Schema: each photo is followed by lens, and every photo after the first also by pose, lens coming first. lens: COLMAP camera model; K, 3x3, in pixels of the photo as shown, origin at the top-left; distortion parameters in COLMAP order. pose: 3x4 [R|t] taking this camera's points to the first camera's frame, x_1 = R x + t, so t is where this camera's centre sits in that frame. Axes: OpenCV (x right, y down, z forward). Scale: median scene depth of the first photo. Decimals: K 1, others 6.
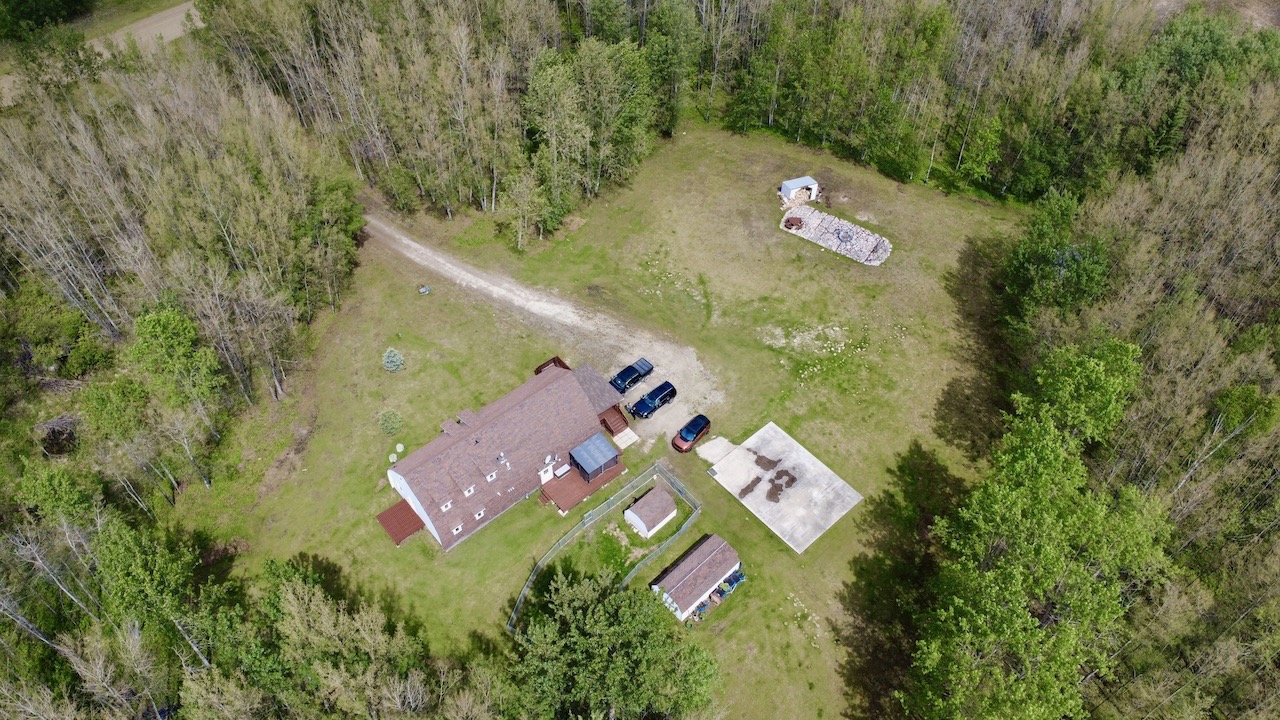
lens RADIAL K [[955.3, 0, 639.3], [0, 955.3, 361.4], [0, 0, 1]] dist [0.005715, -0.005468]
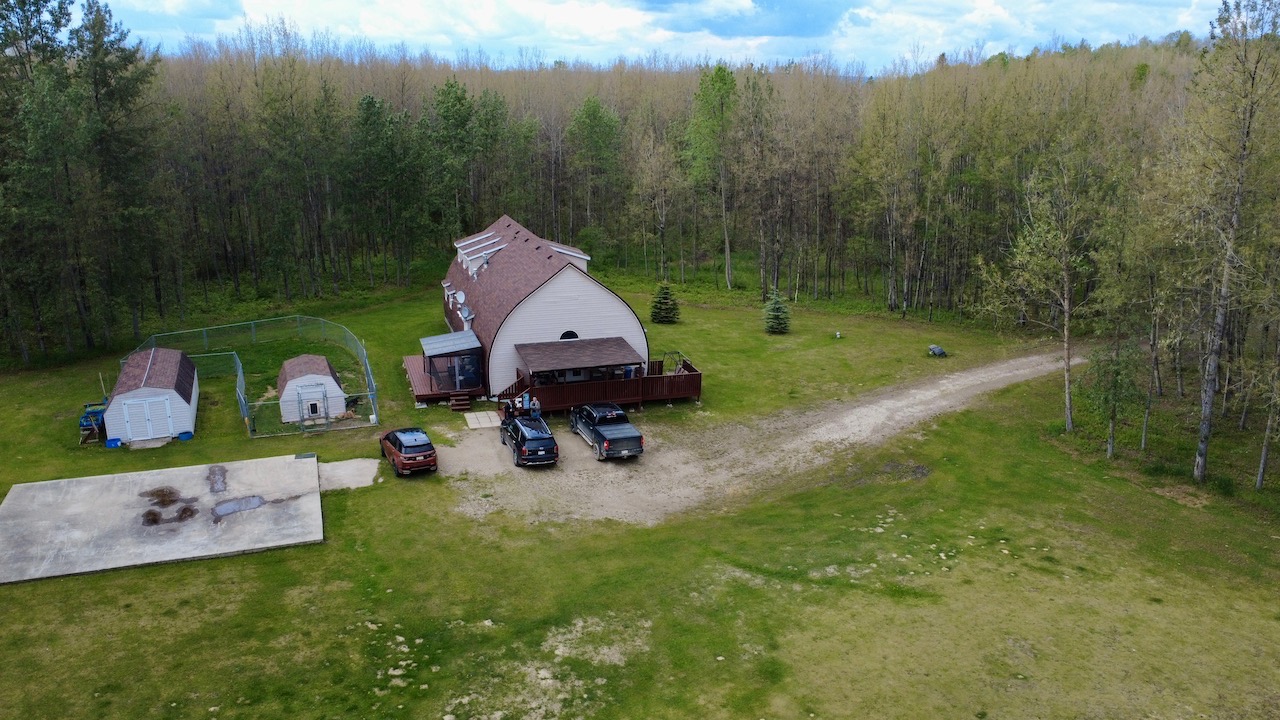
lens RADIAL K [[955.3, 0, 634.1], [0, 955.3, 362.4], [0, 0, 1]] dist [0.005715, -0.005468]
pose [[-0.376968, 0.263077, -0.888080, 0.361782], [-0.717943, 0.522791, 0.459616, -0.207136], [0.585195, 0.810851, -0.008202, 0.908855]]
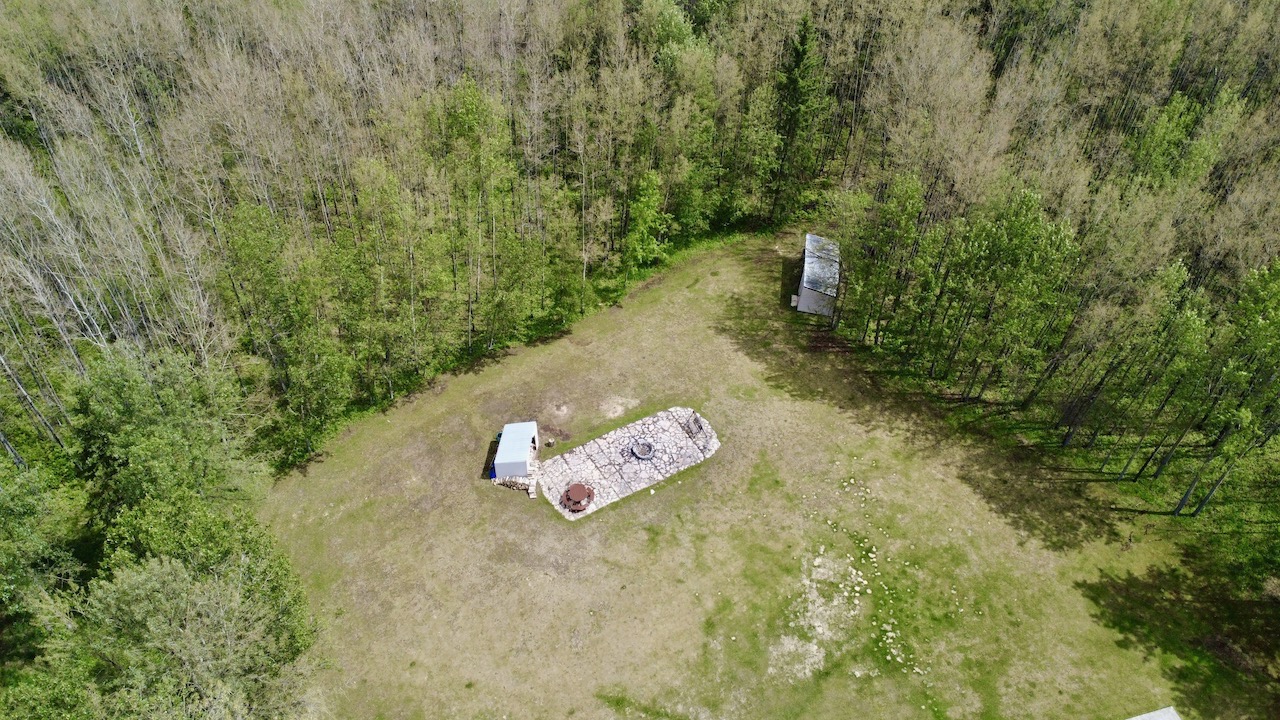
lens RADIAL K [[955.3, 0, 633.8], [0, 955.3, 369.1], [0, 0, 1]] dist [0.005715, -0.005468]
pose [[0.440376, -0.642546, 0.627060, -0.141312], [0.675489, 0.697206, 0.240037, -0.333007], [-0.591425, 0.317865, 0.741066, 0.566634]]
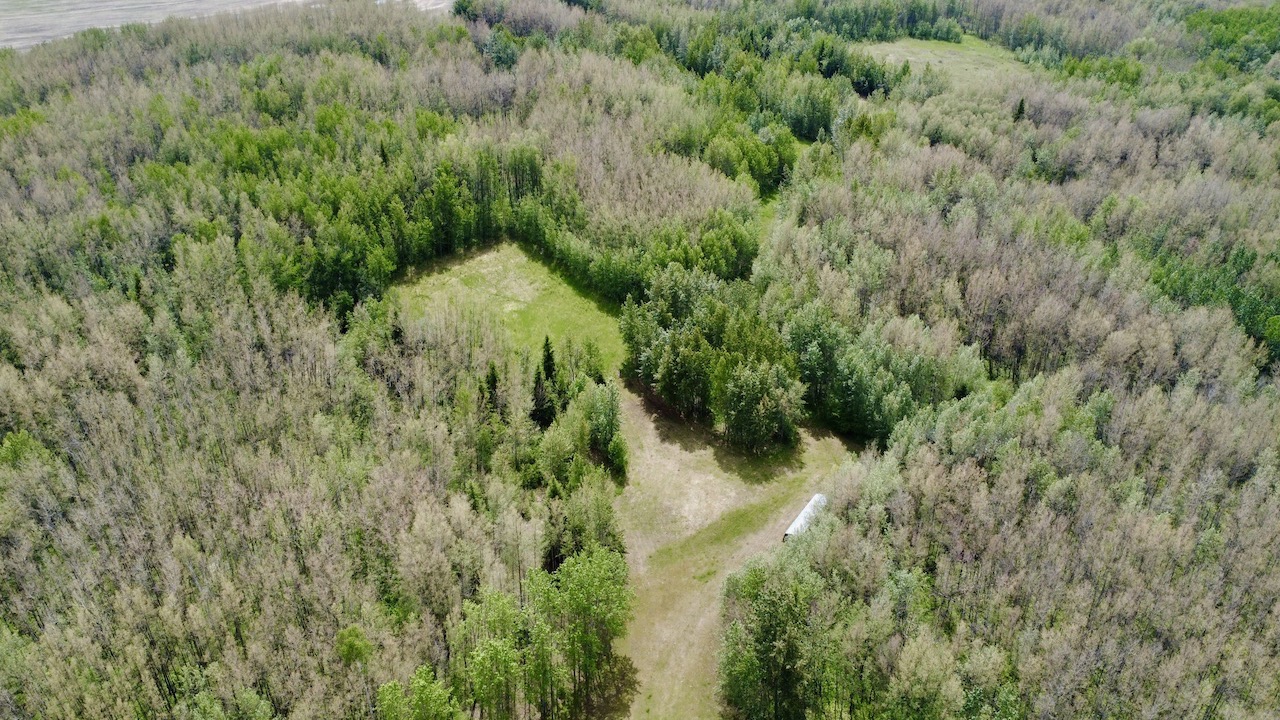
lens RADIAL K [[955.3, 0, 644.5], [0, 955.3, 366.4], [0, 0, 1]] dist [0.005715, -0.005468]
pose [[-0.951369, -0.173284, 0.254696, -0.098538], [0.230230, 0.149370, 0.961604, -0.990694], [-0.204675, 0.973479, -0.102211, 0.429966]]
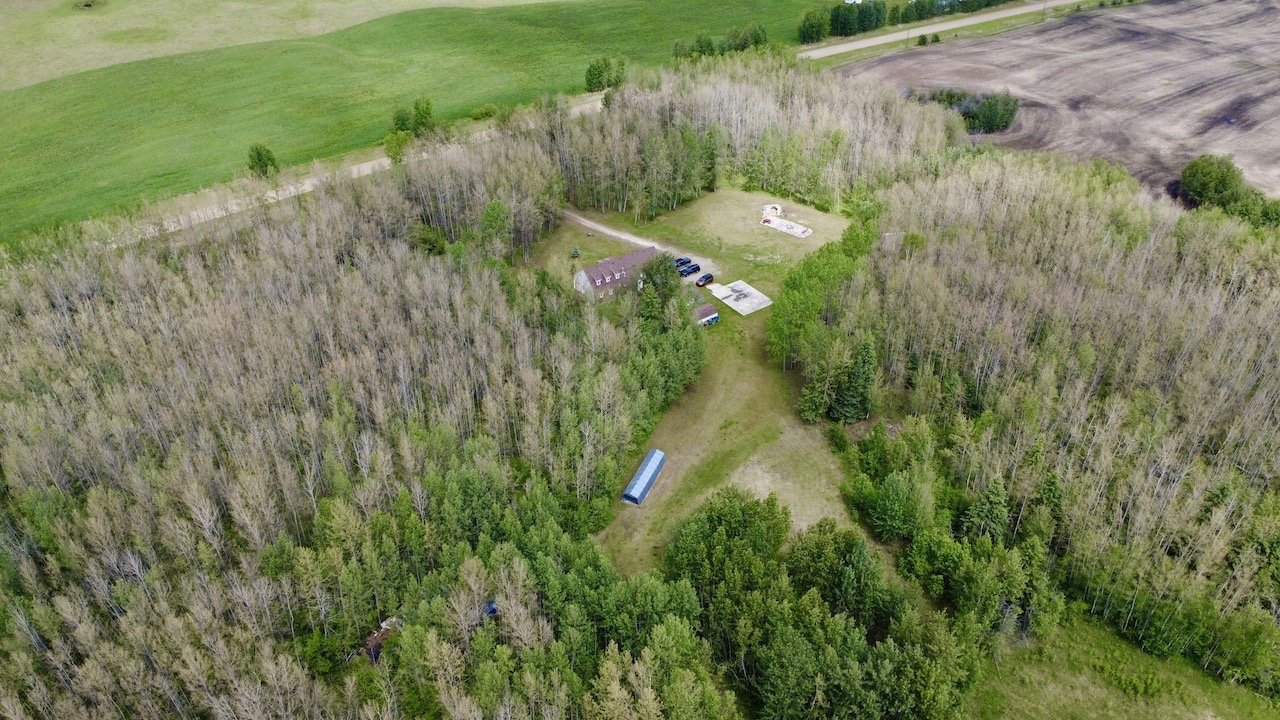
lens RADIAL K [[955.3, 0, 645.4], [0, 955.3, 362.1], [0, 0, 1]] dist [0.005715, -0.005468]
pose [[0.992602, 0.063576, -0.103440, 0.142779], [-0.087999, 0.963681, -0.252140, 0.745500], [0.083653, 0.259377, 0.962146, -1.008820]]
